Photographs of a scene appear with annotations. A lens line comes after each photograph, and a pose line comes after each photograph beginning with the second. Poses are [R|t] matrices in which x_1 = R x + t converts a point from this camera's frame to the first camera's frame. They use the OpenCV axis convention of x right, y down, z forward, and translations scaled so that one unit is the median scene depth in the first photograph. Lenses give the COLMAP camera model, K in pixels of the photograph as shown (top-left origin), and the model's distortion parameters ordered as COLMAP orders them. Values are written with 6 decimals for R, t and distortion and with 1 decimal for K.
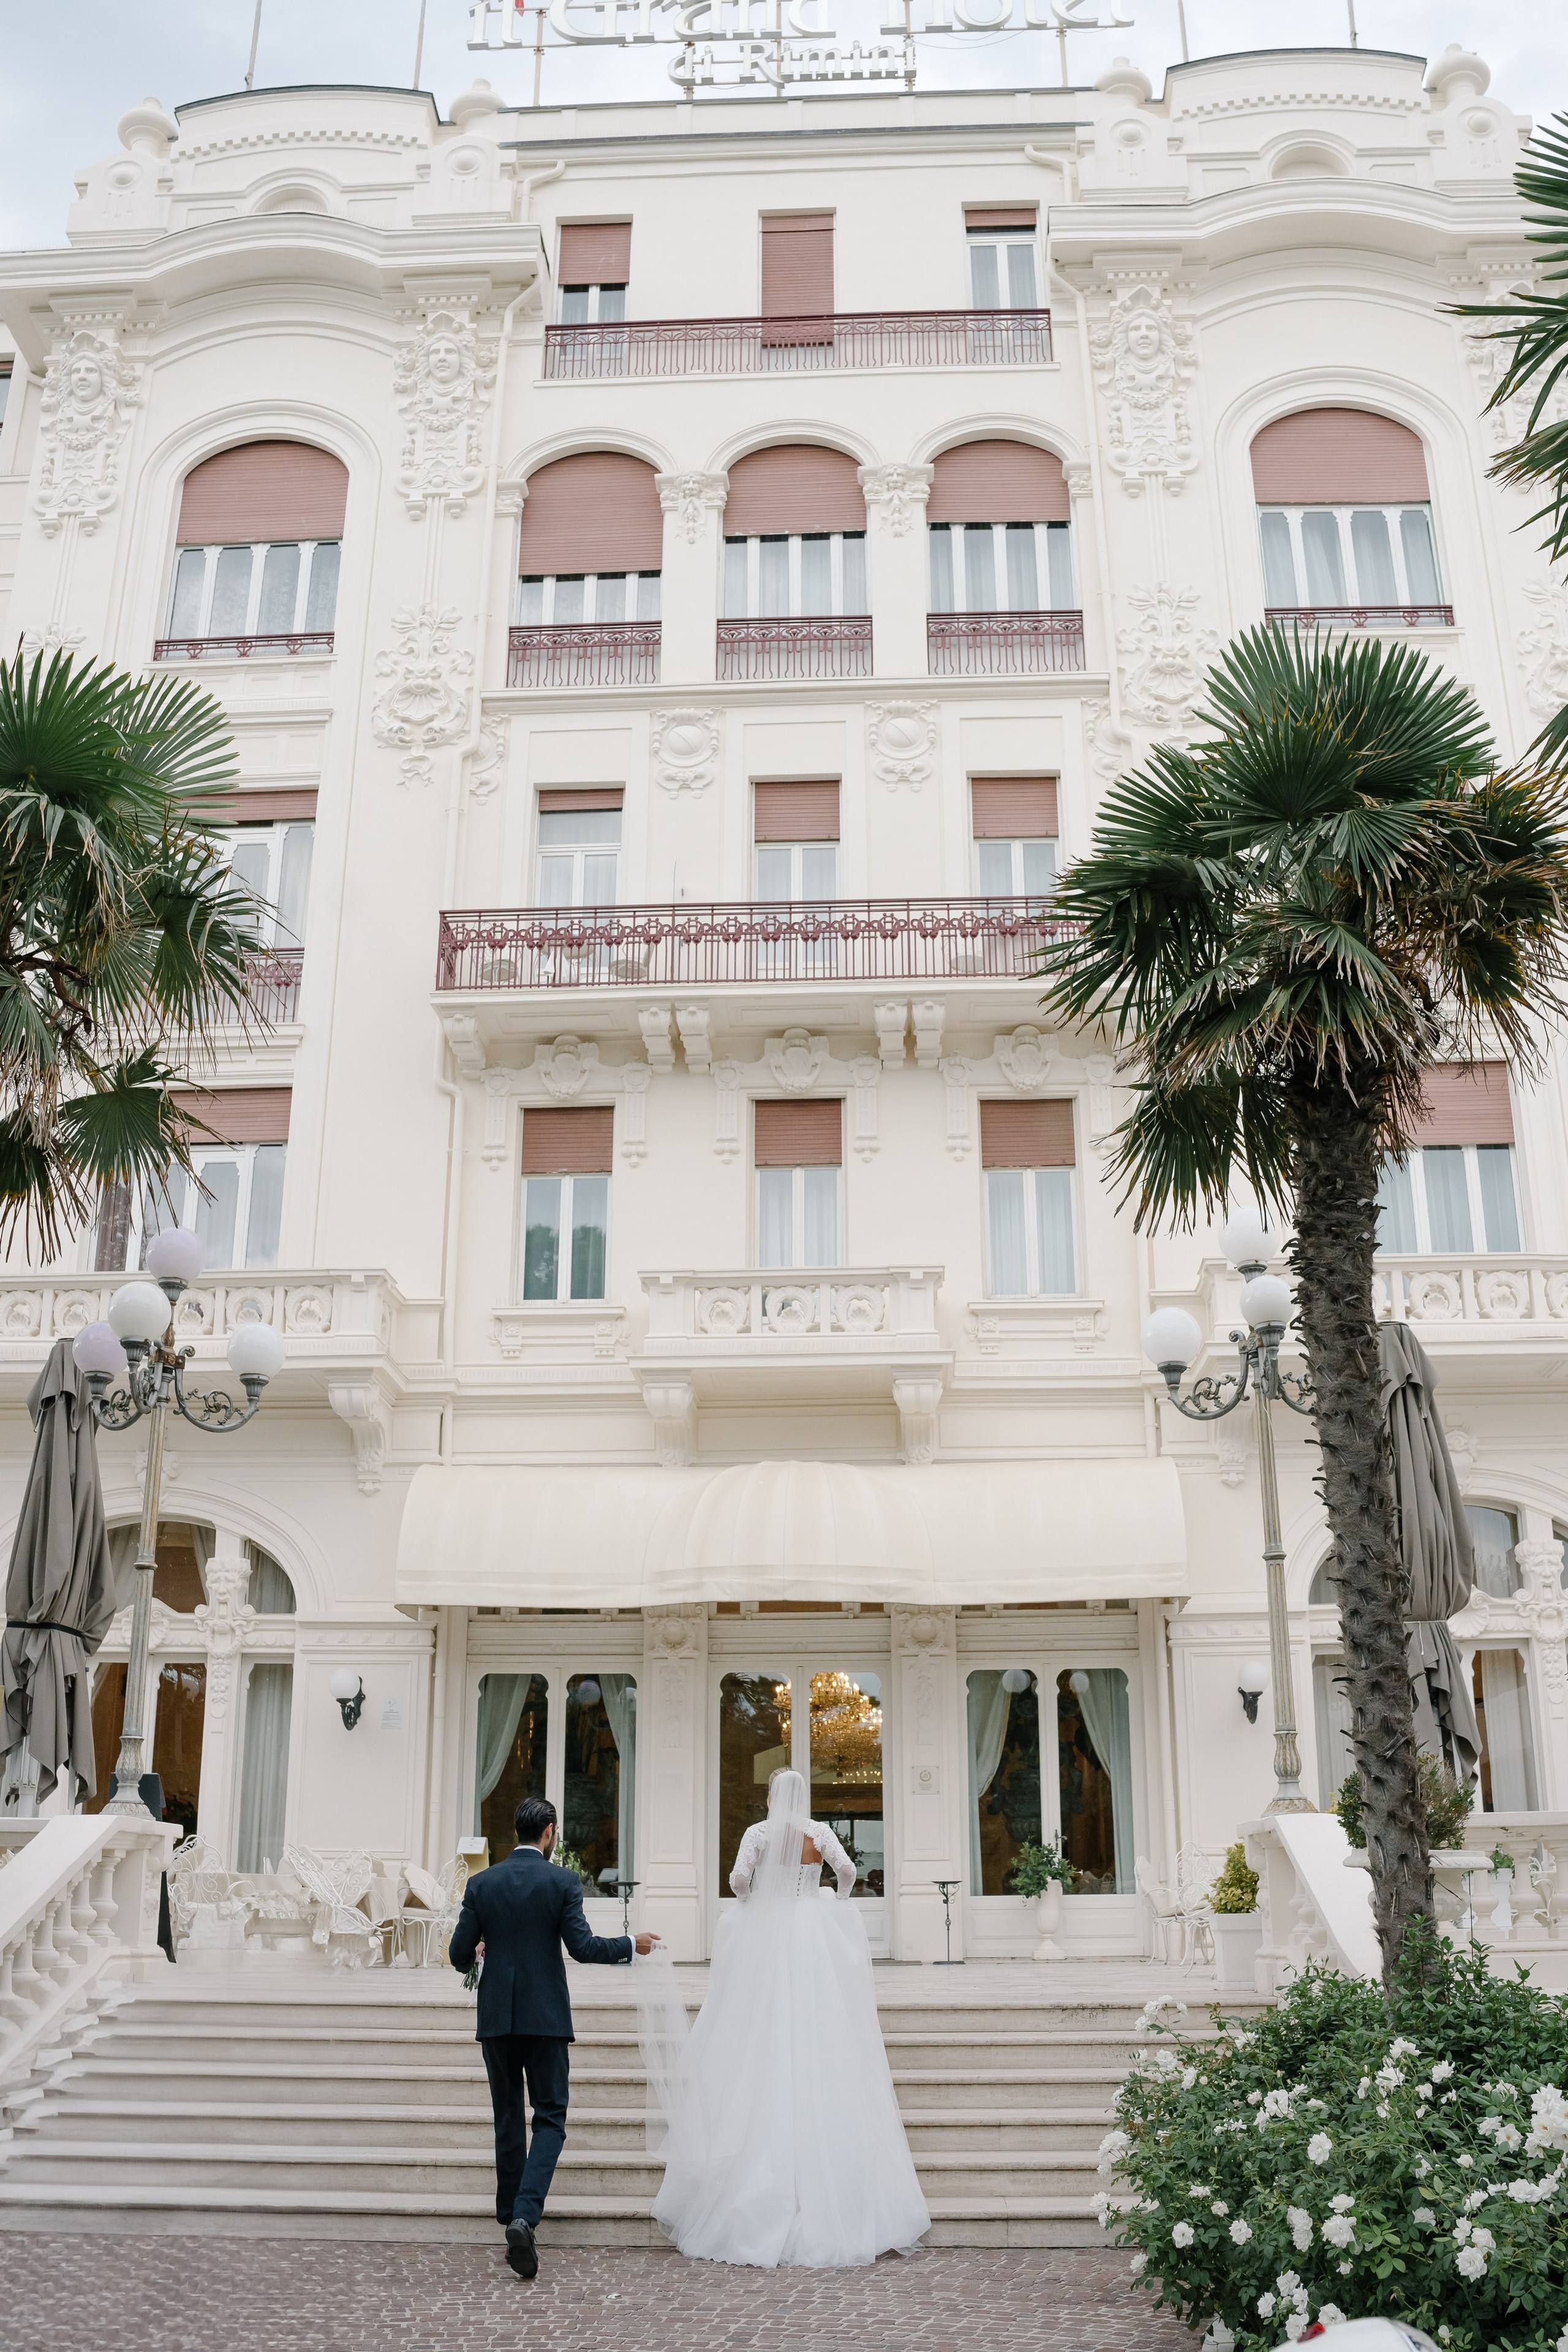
lens RADIAL K [[2231.1, 0, 806.4], [0, 2231.1, 1150.3], [0, 0, 1]] dist [-0.193220, 0.206984]
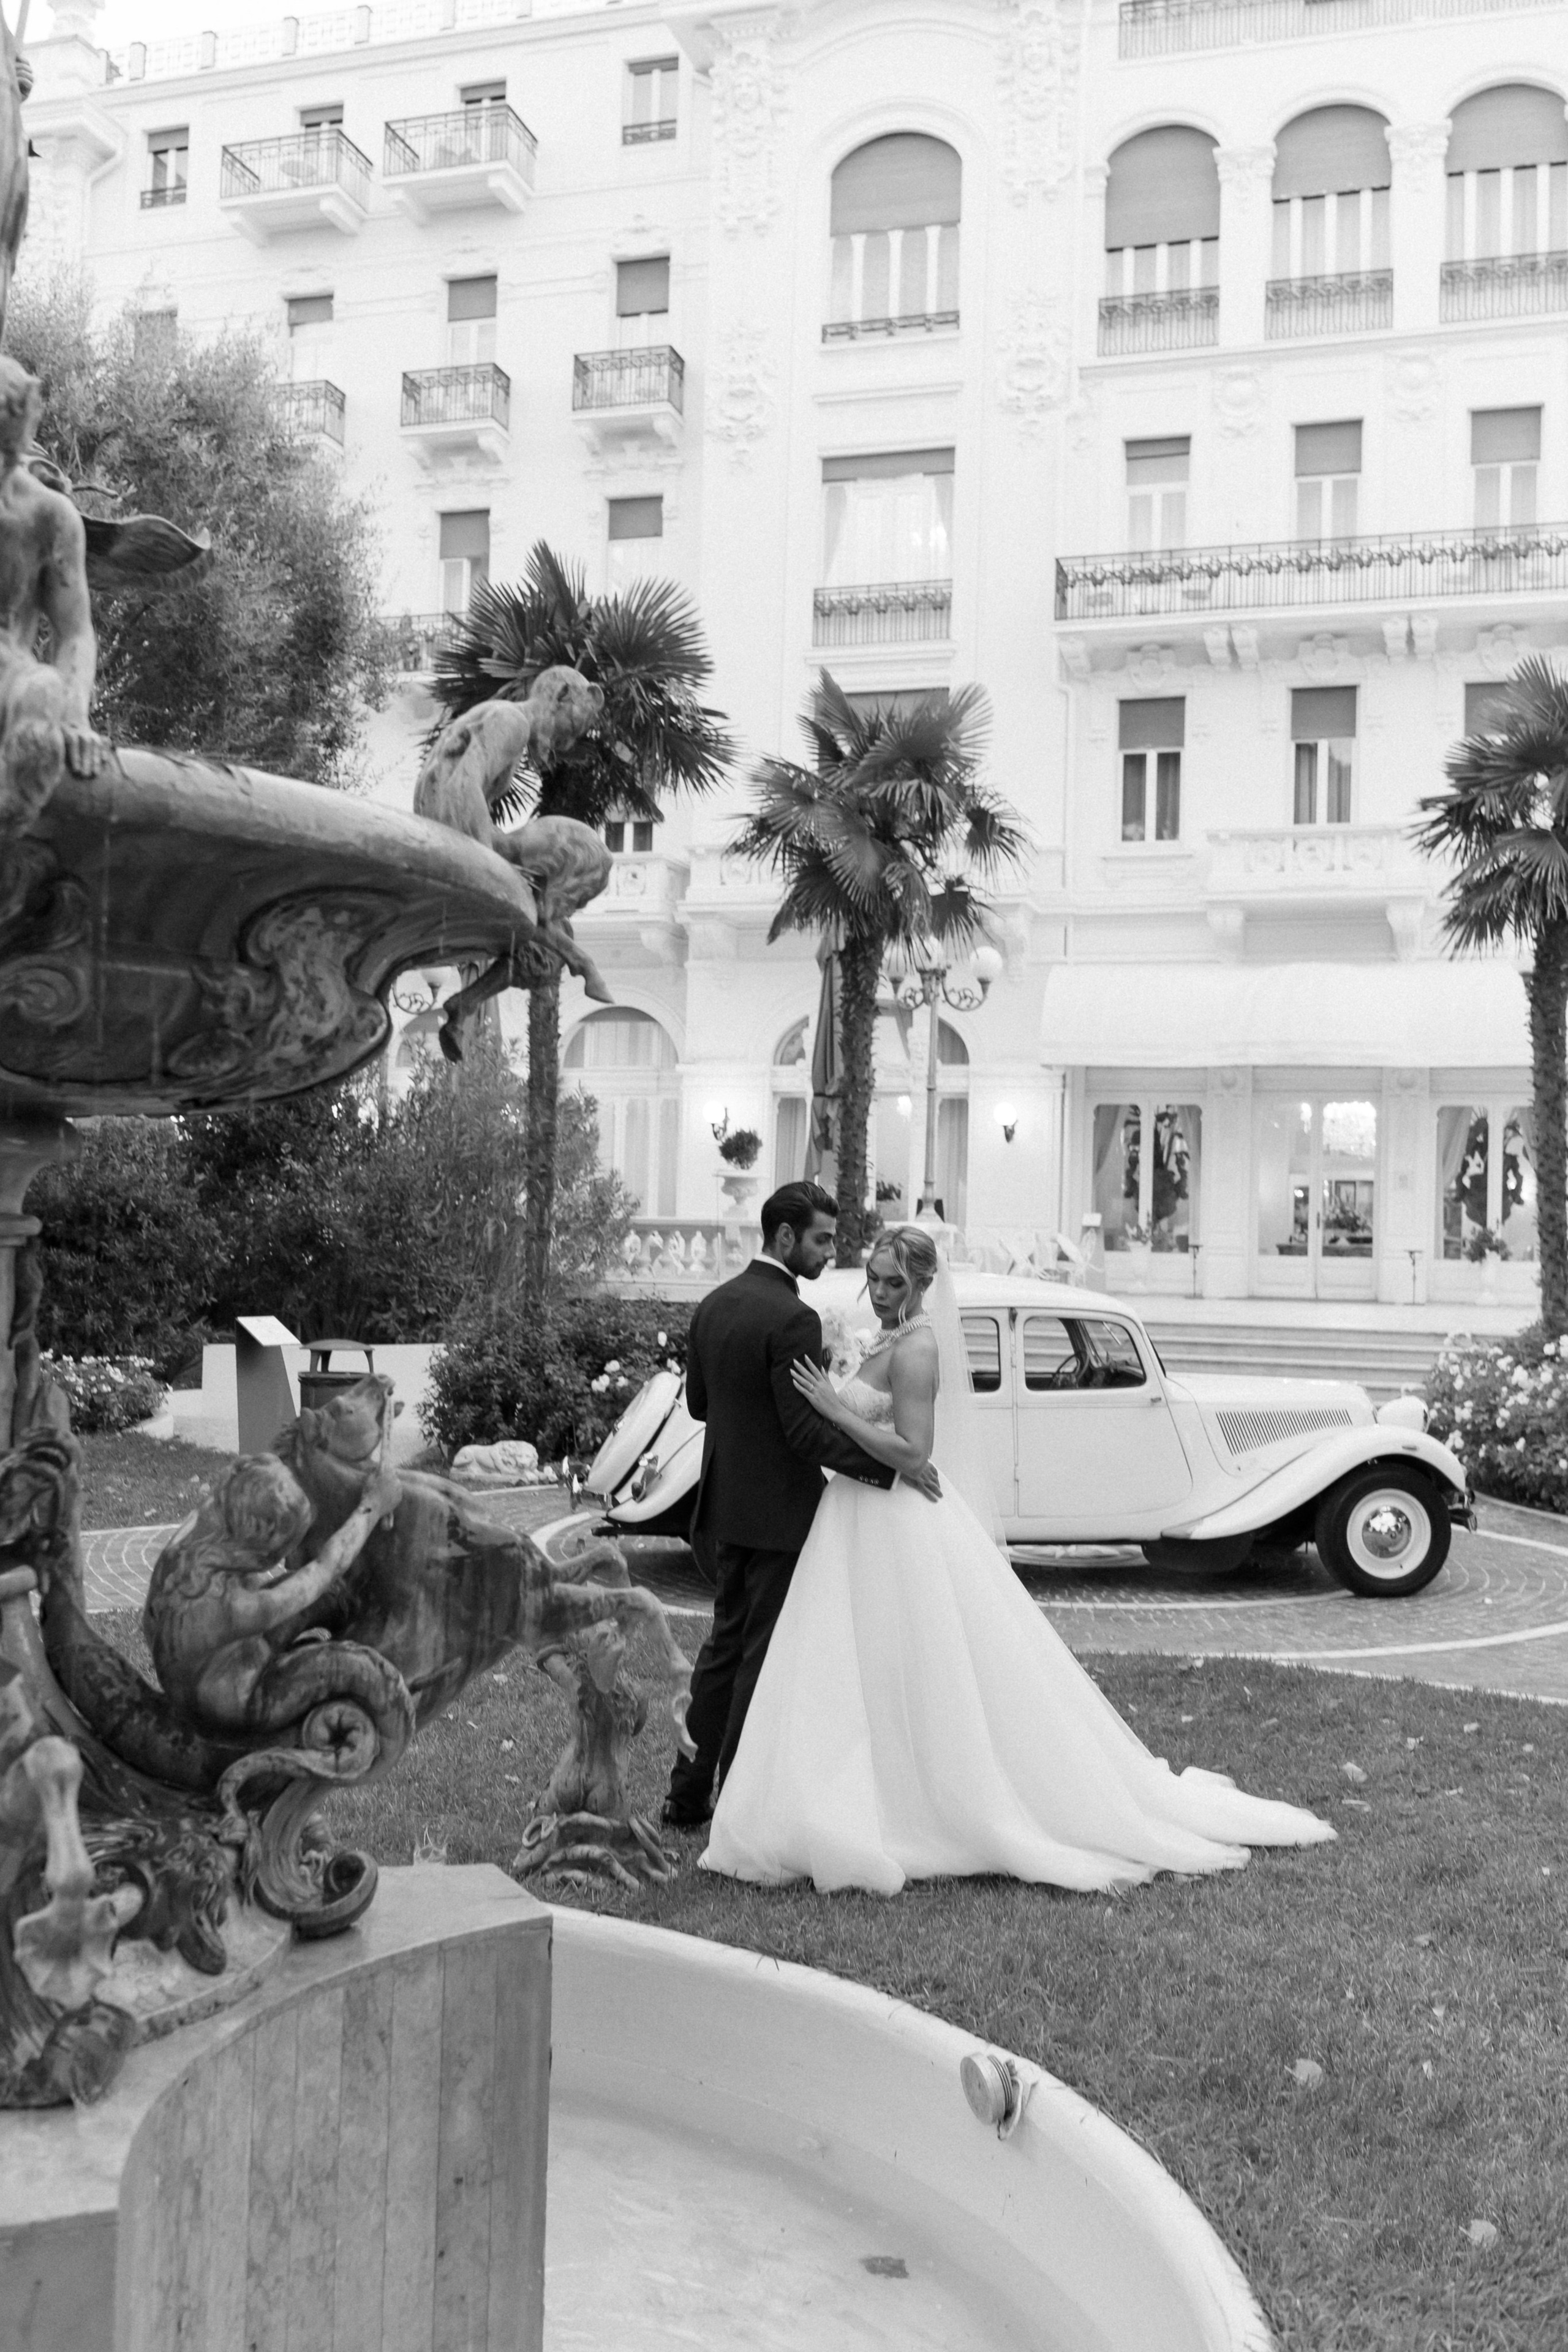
lens RADIAL K [[2186.8, 0, 786.0], [0, 2186.8, 1181.2], [0, 0, 1]] dist [-0.006067, -0.016265]
pose [[0.966171, 0.021737, -0.256986, 0.026481], [0.057873, 0.952757, 0.298169, -0.143392], [0.251326, -0.302955, 0.919268, -0.368435]]
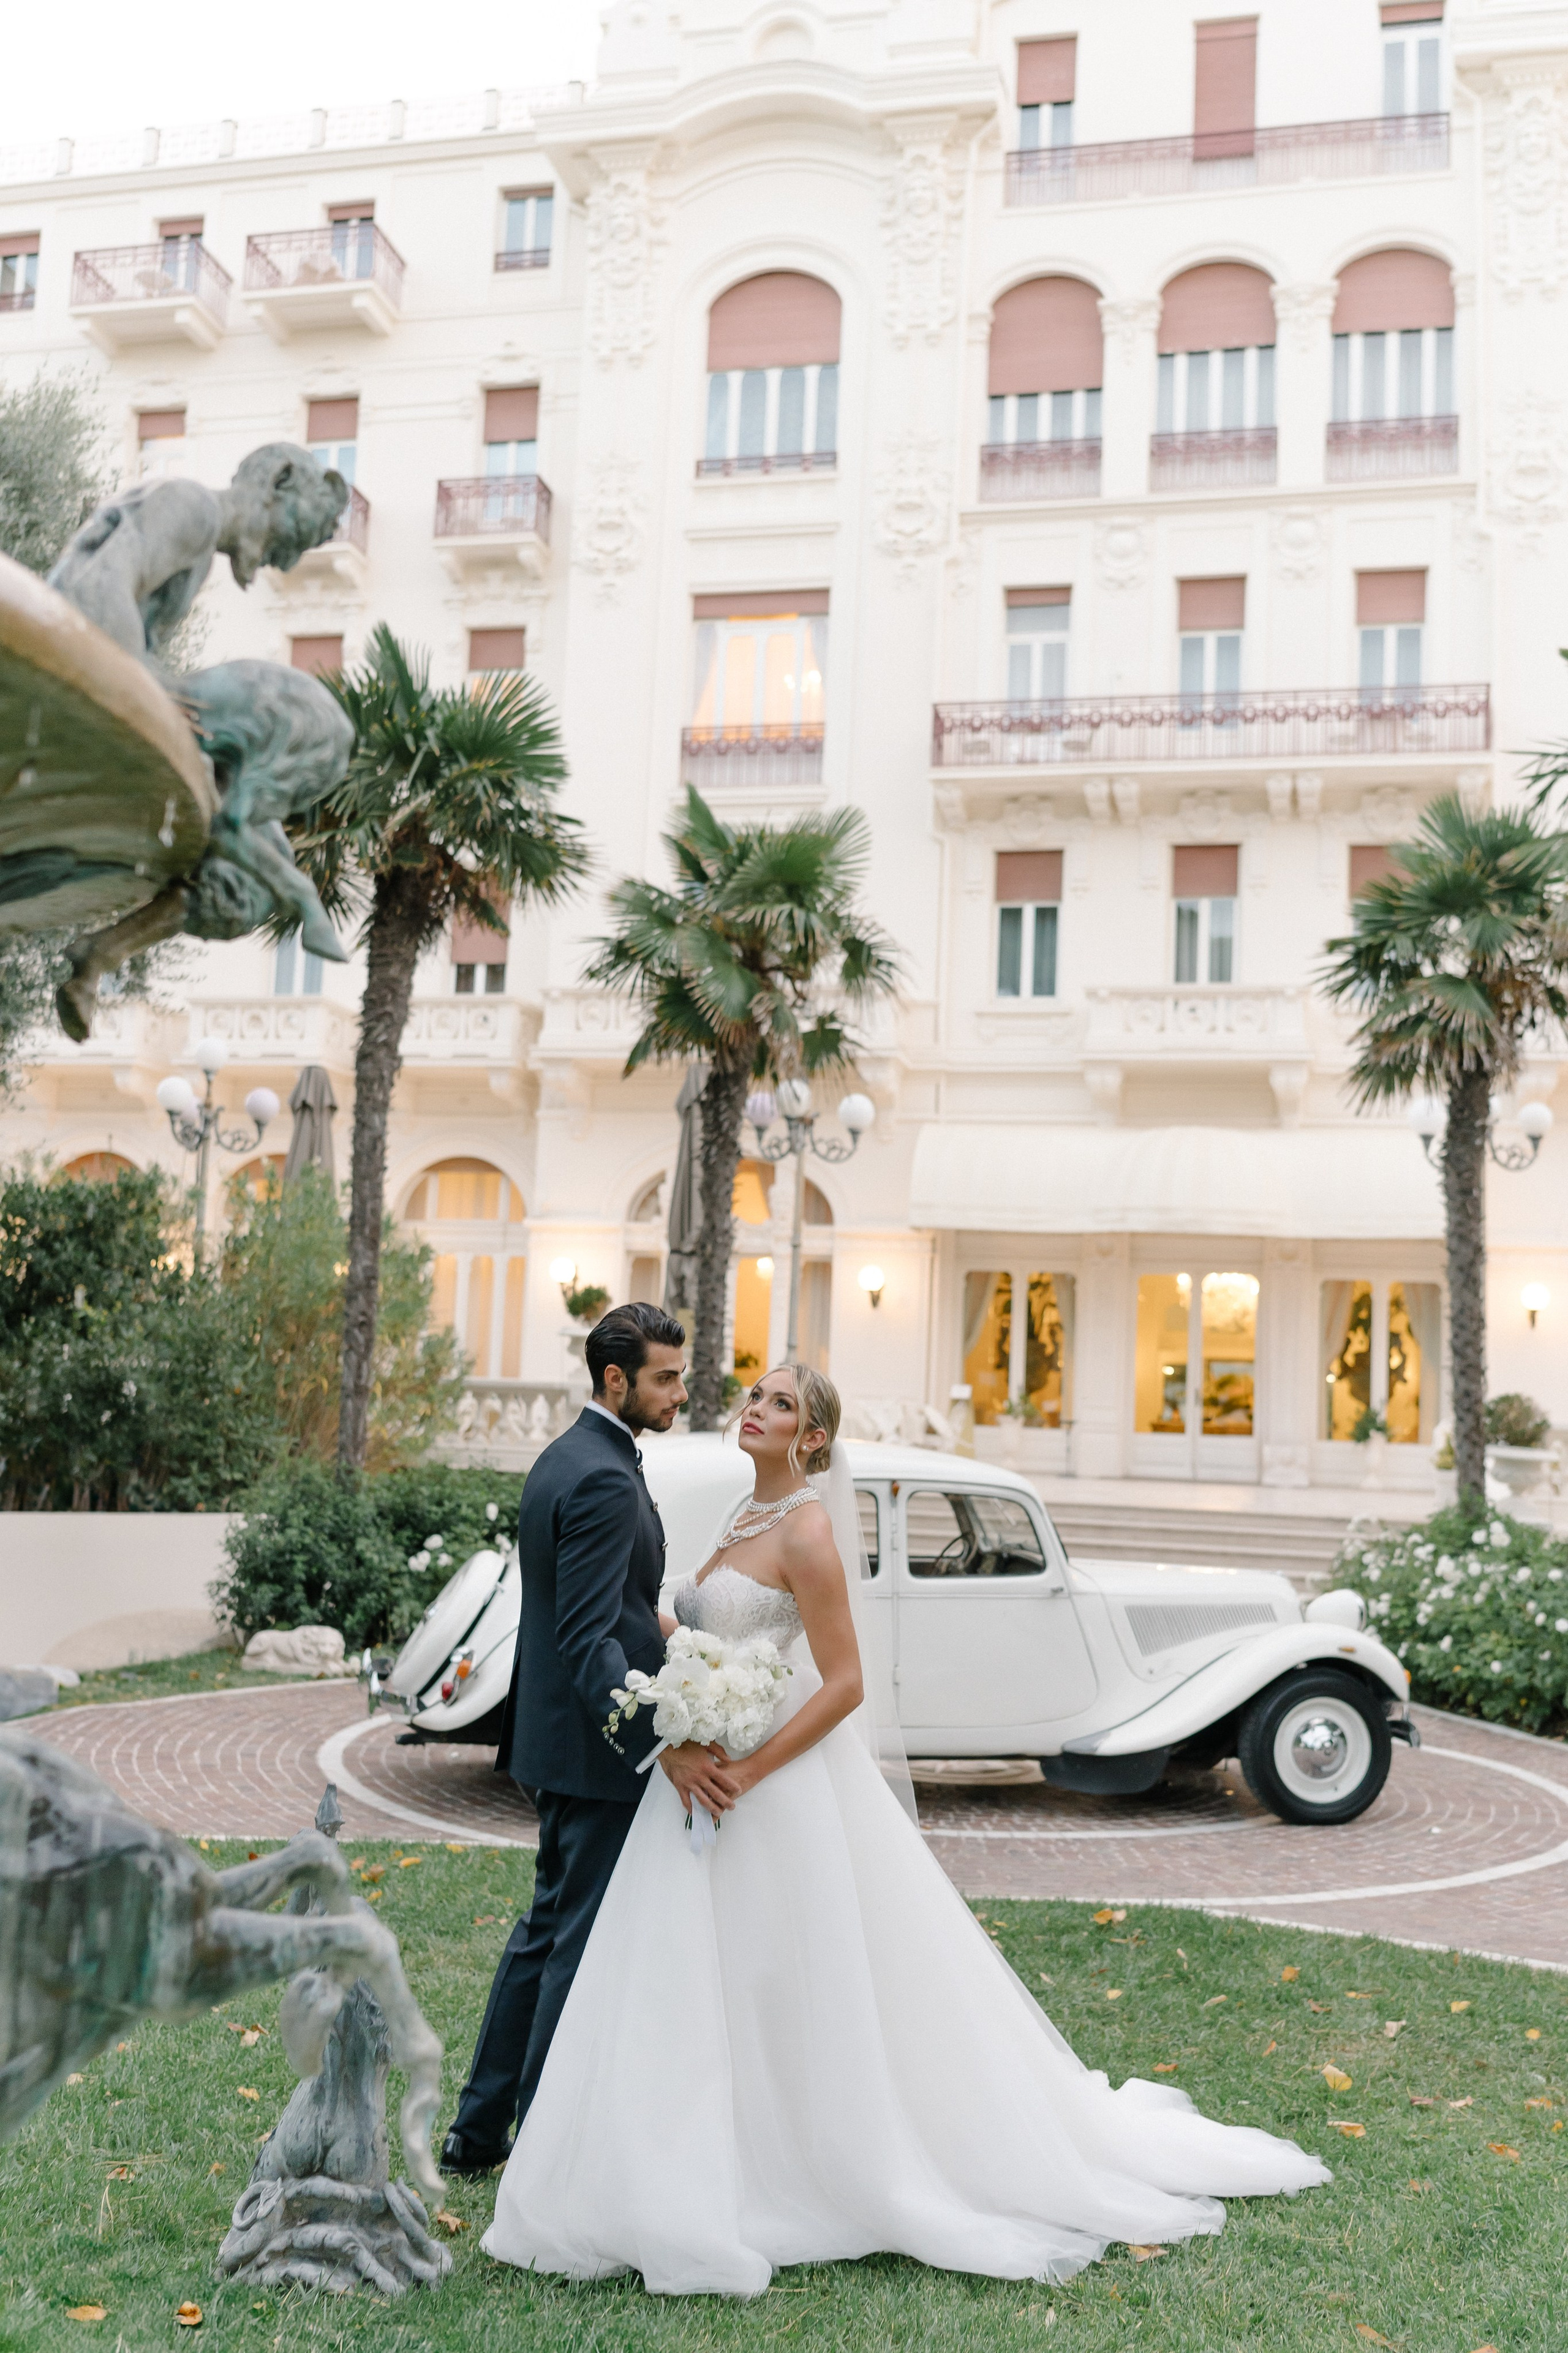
lens RADIAL K [[2224.5, 0, 790.1], [0, 2224.5, 1193.0], [0, 0, 1]] dist [-0.000399, -0.013215]
pose [[0.980745, 0.026160, -0.193531, 0.013987], [0.019684, 0.972700, 0.231230, -0.123739], [0.194297, -0.230587, 0.953456, -0.320991]]
